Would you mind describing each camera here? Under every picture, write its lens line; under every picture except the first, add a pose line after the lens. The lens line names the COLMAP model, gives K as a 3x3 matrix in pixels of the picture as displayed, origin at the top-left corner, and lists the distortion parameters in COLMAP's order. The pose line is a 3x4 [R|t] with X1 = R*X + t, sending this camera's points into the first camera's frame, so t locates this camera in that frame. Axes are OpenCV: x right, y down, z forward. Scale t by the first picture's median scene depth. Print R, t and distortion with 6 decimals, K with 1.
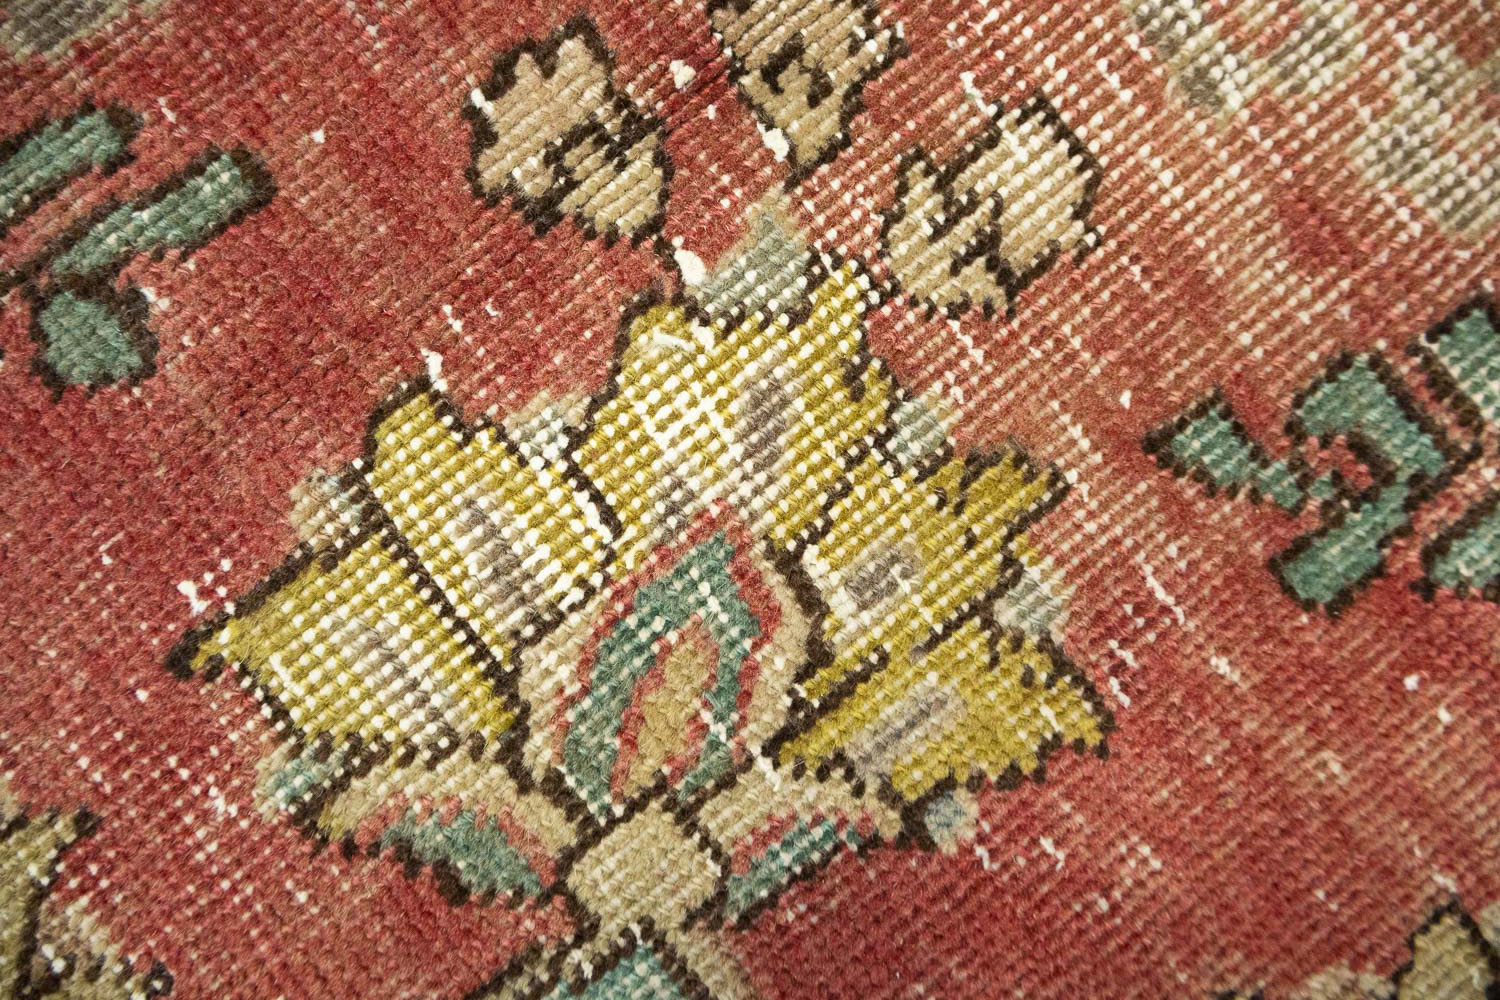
lens RADIAL K [[1237.3, 0, 744.2], [0, 1237.3, 496.0], [0, 0, 1]] dist [0.000721, -0.001490]
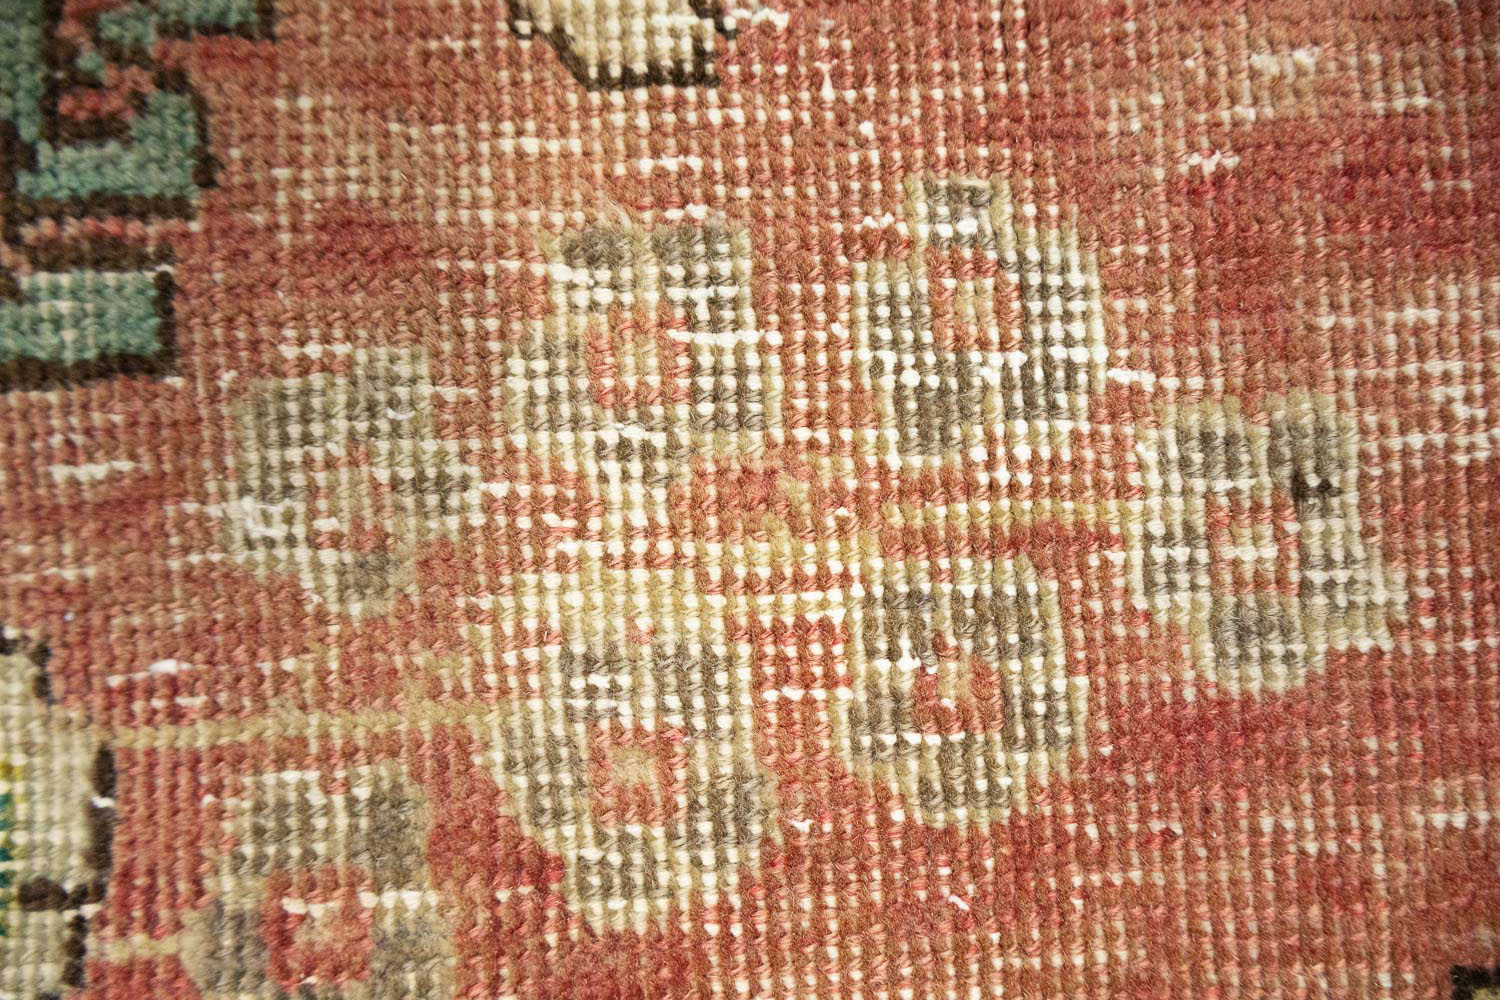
lens RADIAL K [[1237.3, 0, 743.4], [0, 1237.3, 502.0], [0, 0, 1]] dist [0.000721, -0.001490]
pose [[-0.573204, 0.818701, -0.034144, 0.475844], [-0.819054, -0.571222, 0.053437, -0.539494], [0.024245, 0.058597, 0.997987, 0.229208]]
